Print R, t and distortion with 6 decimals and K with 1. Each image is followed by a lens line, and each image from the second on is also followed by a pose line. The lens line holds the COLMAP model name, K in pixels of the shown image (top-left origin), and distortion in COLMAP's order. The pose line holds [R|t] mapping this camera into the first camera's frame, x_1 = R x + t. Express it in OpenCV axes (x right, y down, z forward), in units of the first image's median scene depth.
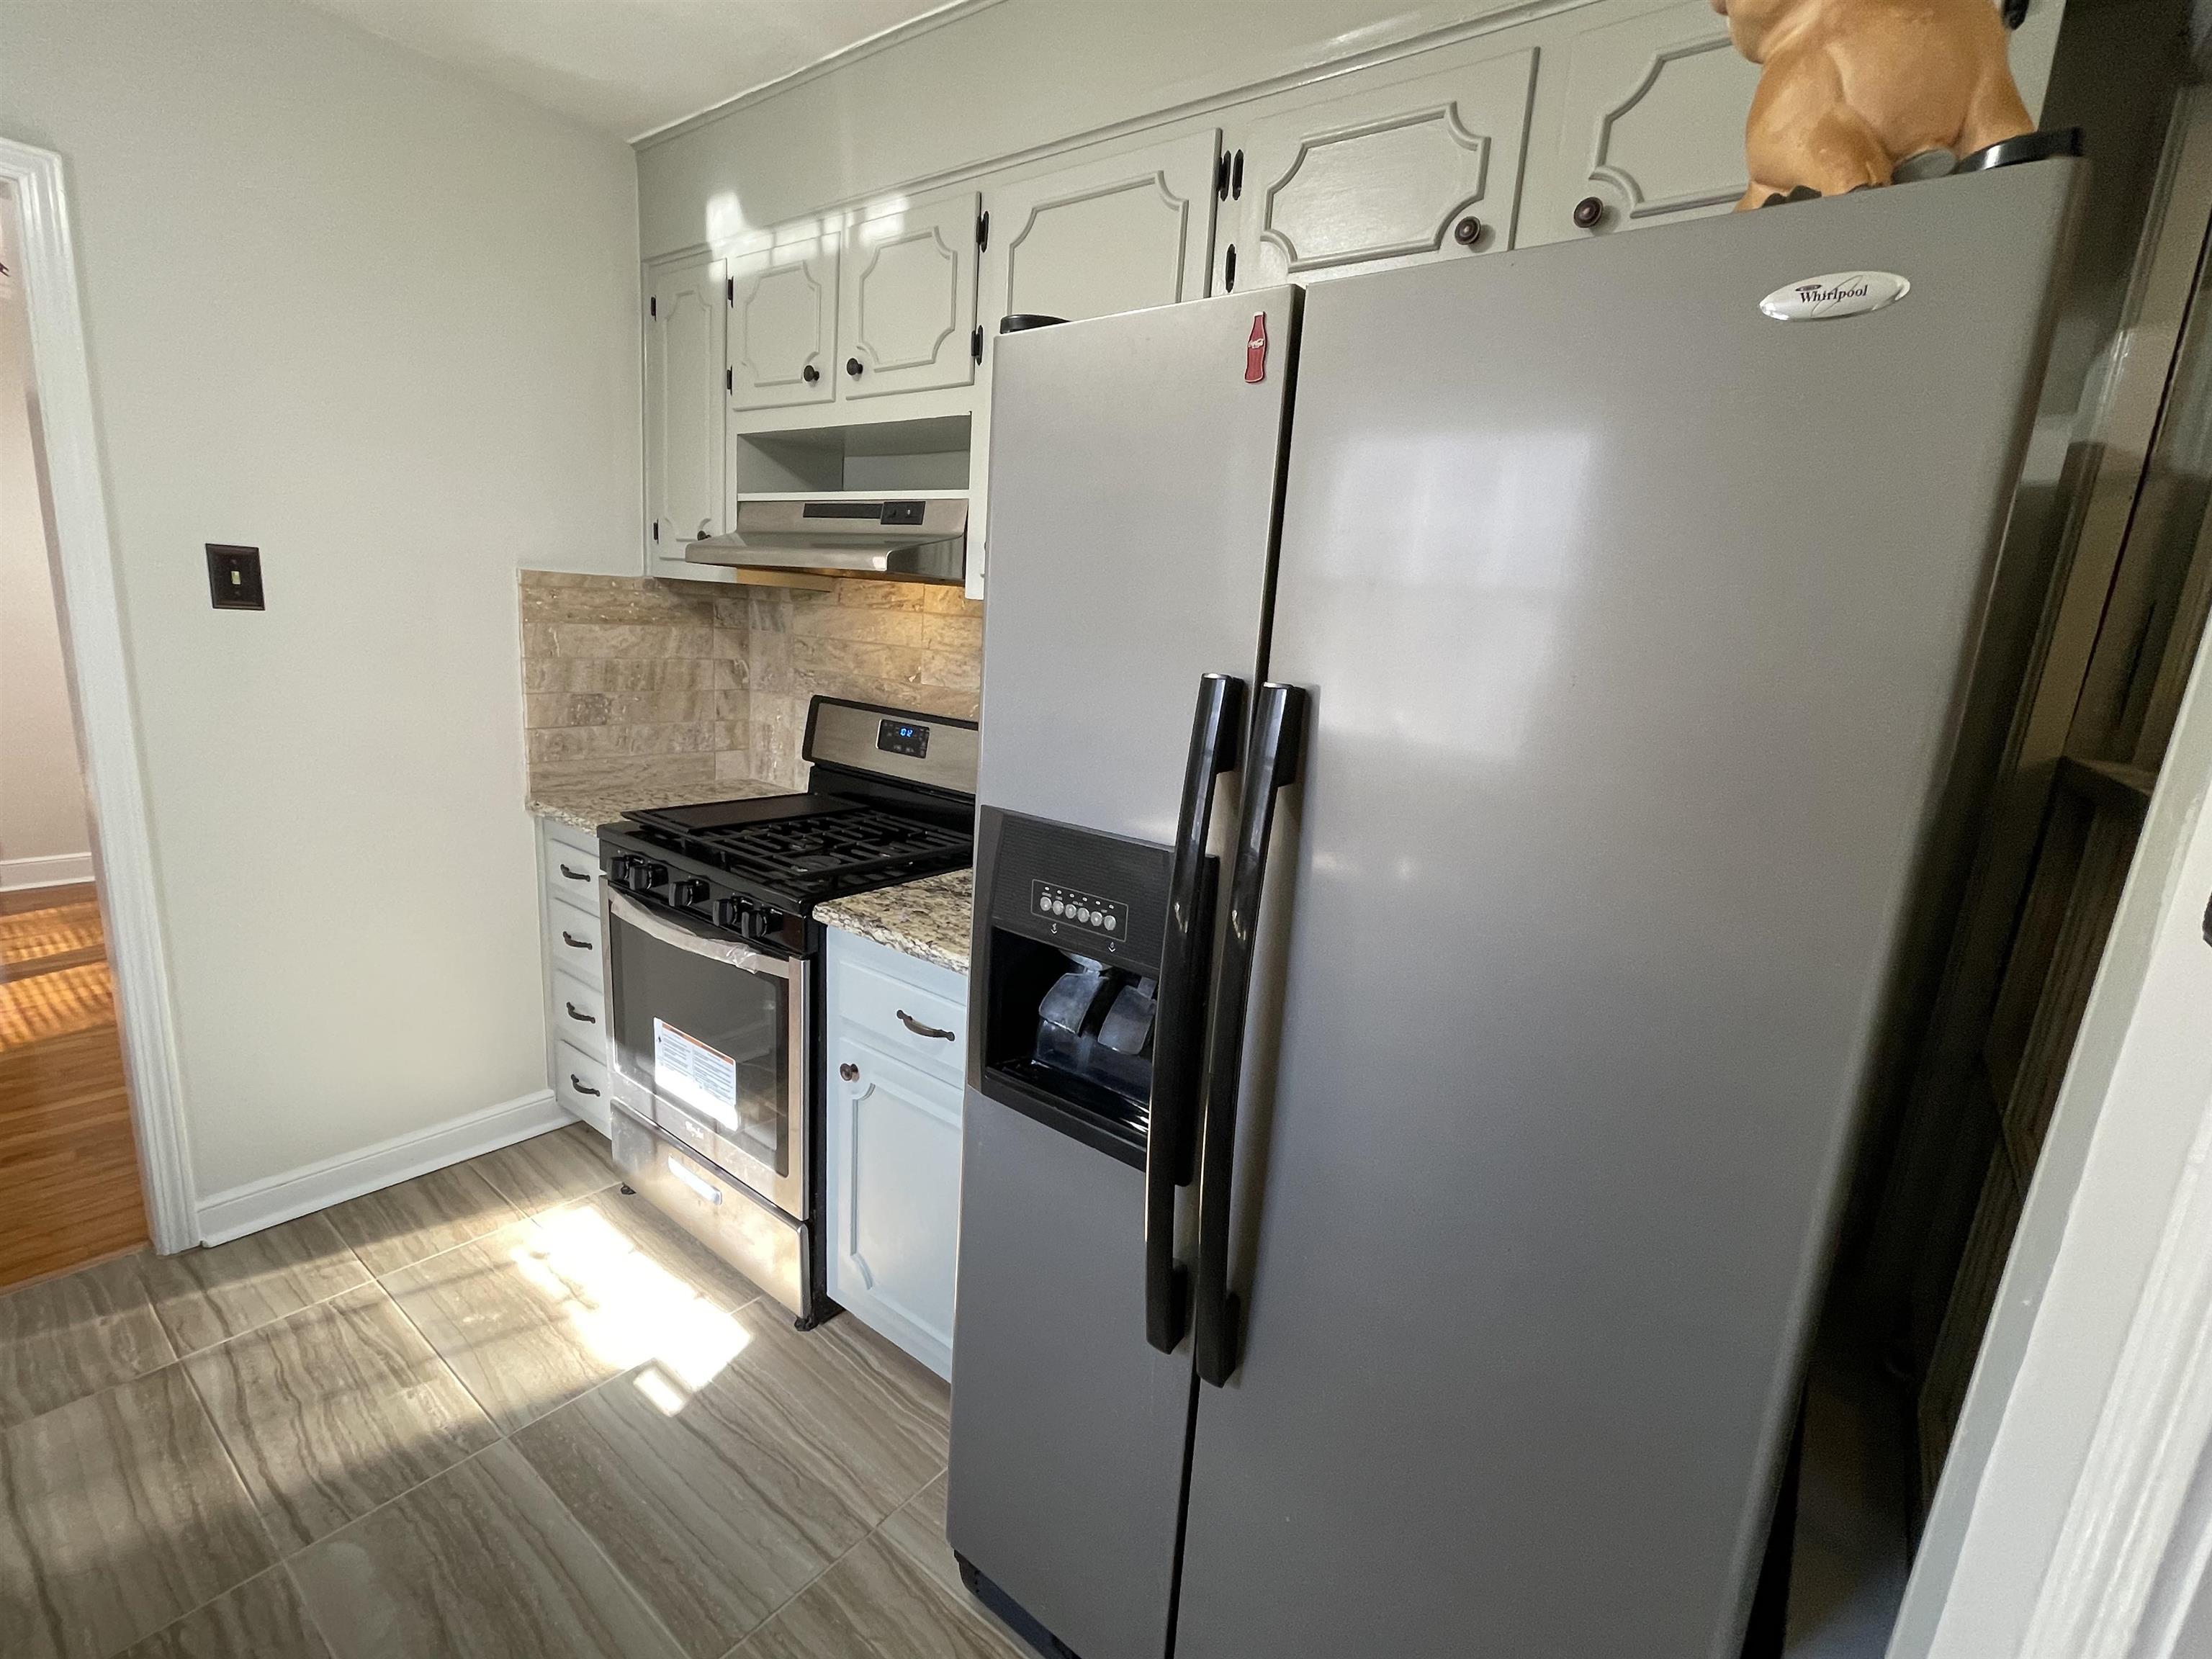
lens RADIAL K [[1004.2, 0, 1109.0], [0, 1004.2, 834.4], [0, 0, 1]] dist [-0.004725, 0.001091]
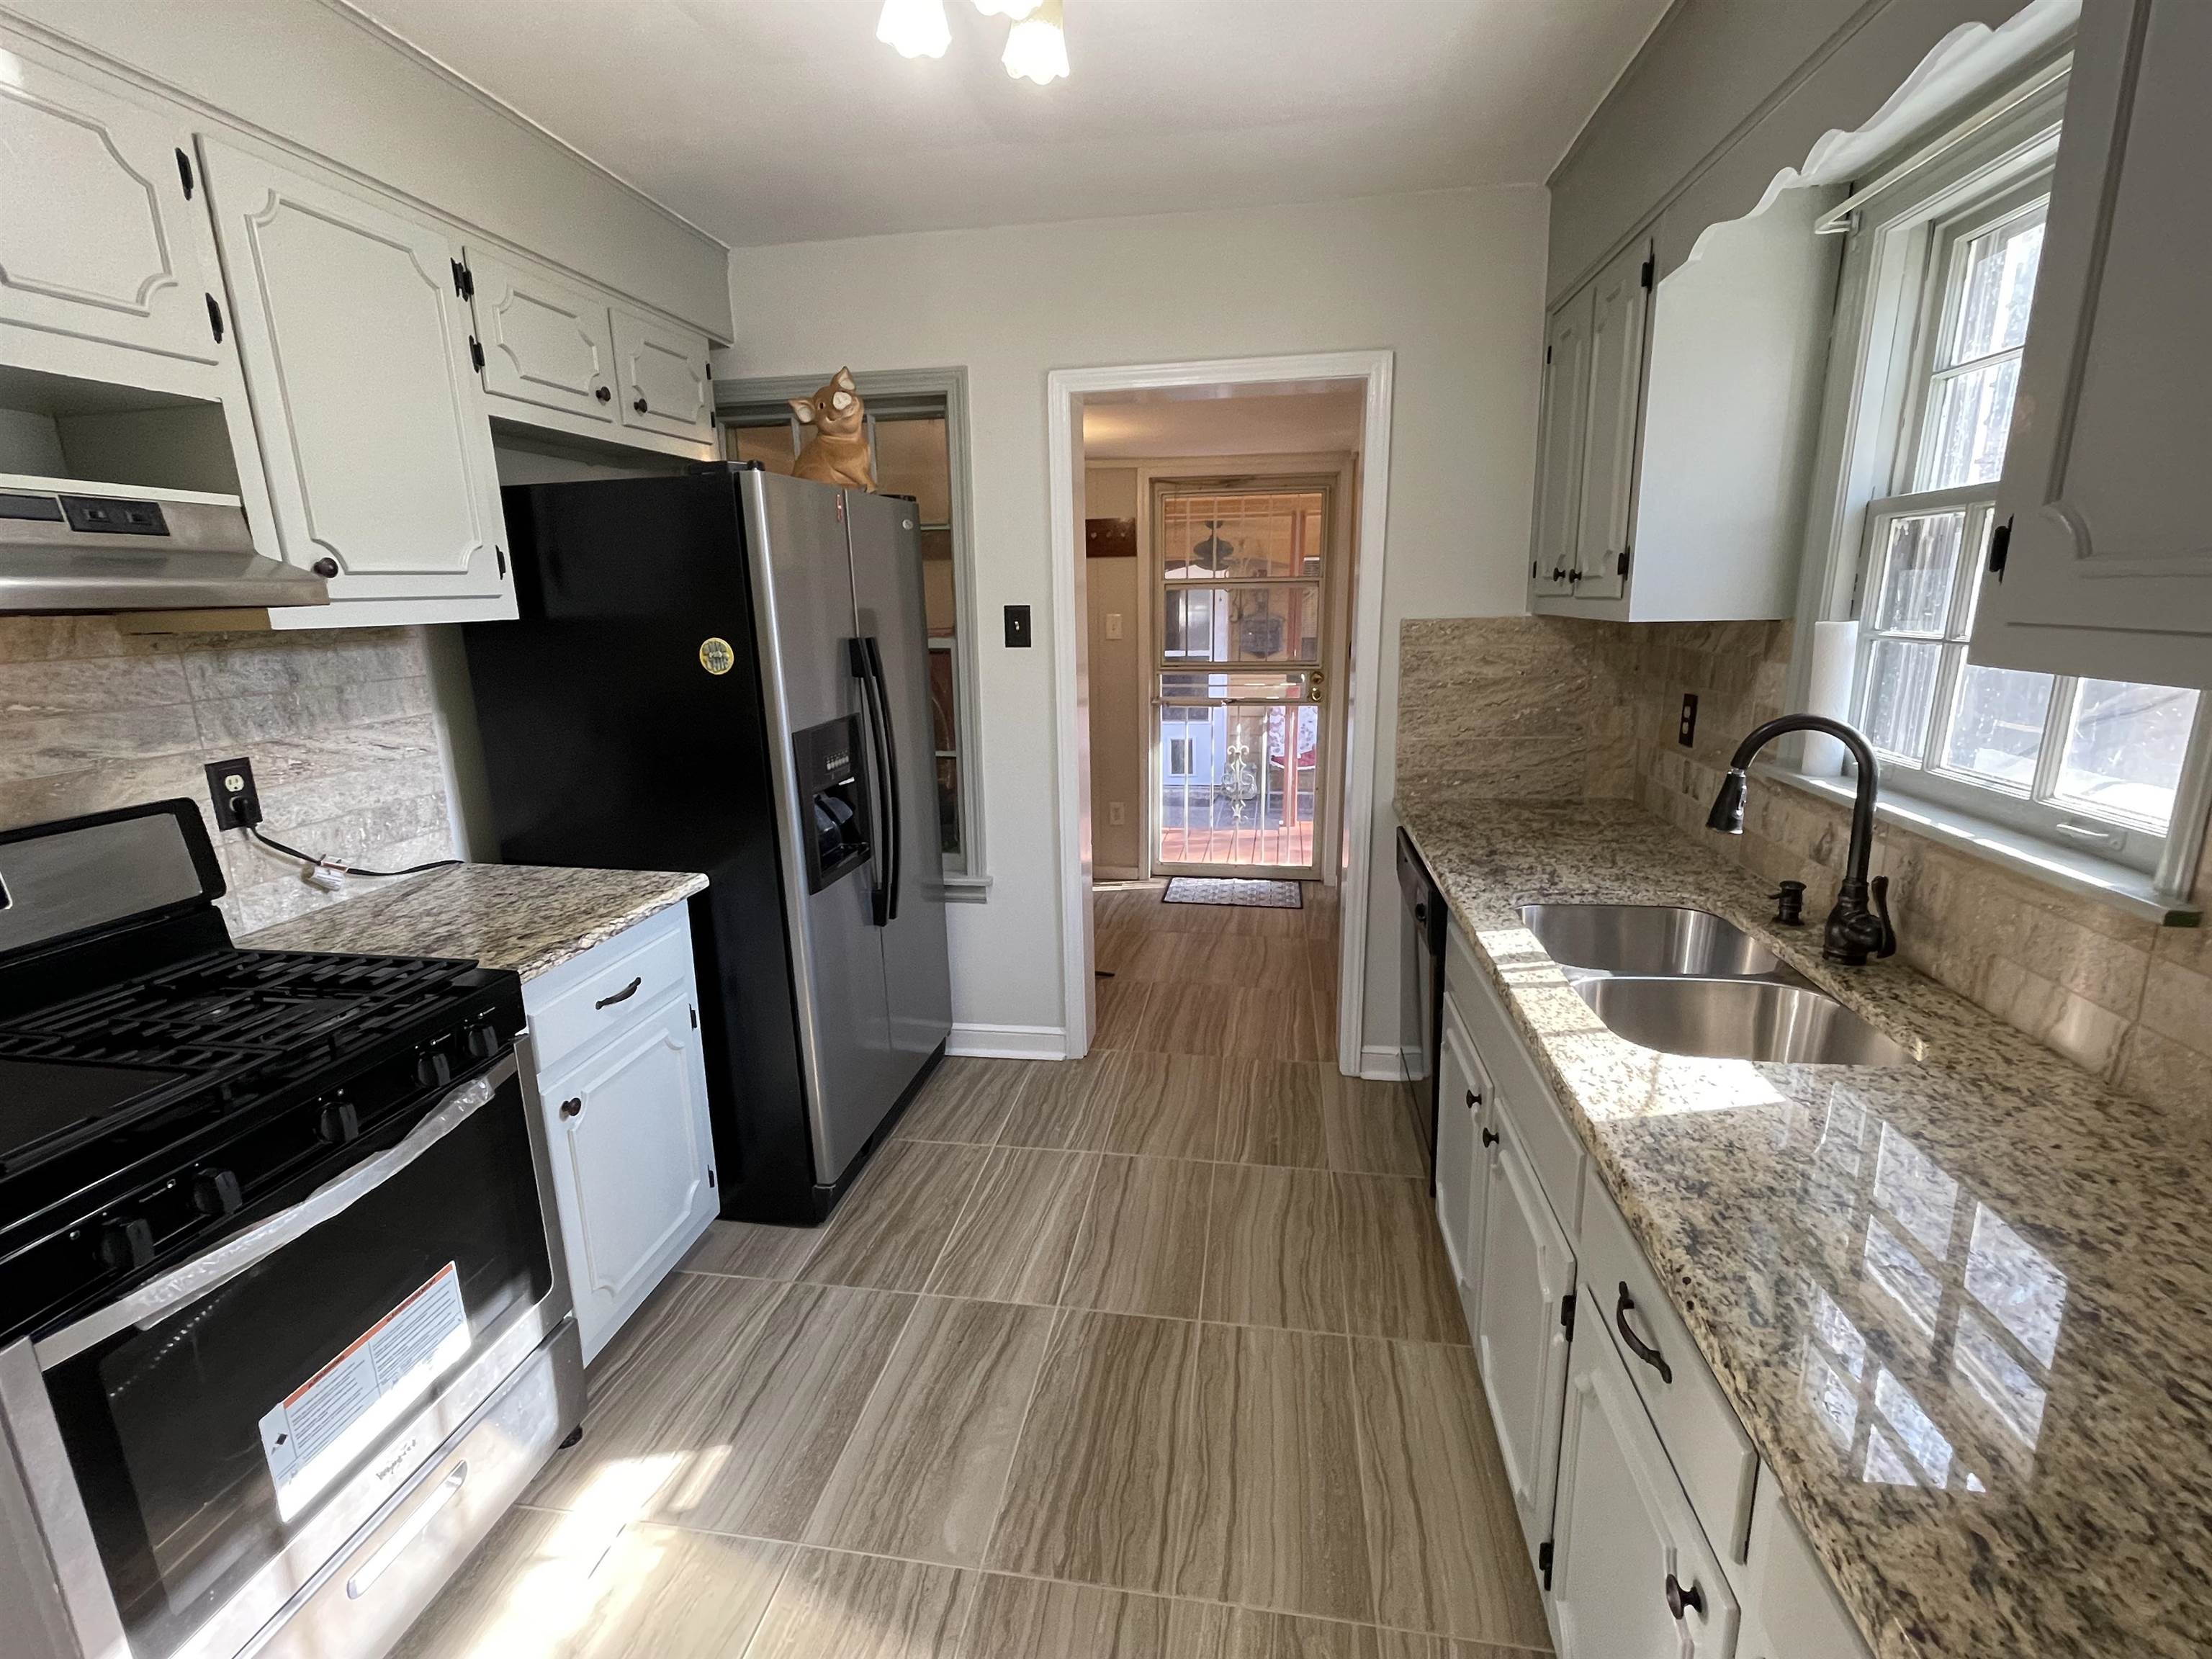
lens RADIAL K [[1004.2, 0, 1096.9], [0, 1004.2, 824.4], [0, 0, 1]] dist [-0.004725, 0.001091]
pose [[-0.467758, -0.263015, 0.843816, -1.274971], [0.173328, 0.908864, 0.379372, -0.306909], [-0.866695, 0.323712, -0.379541, 0.842249]]
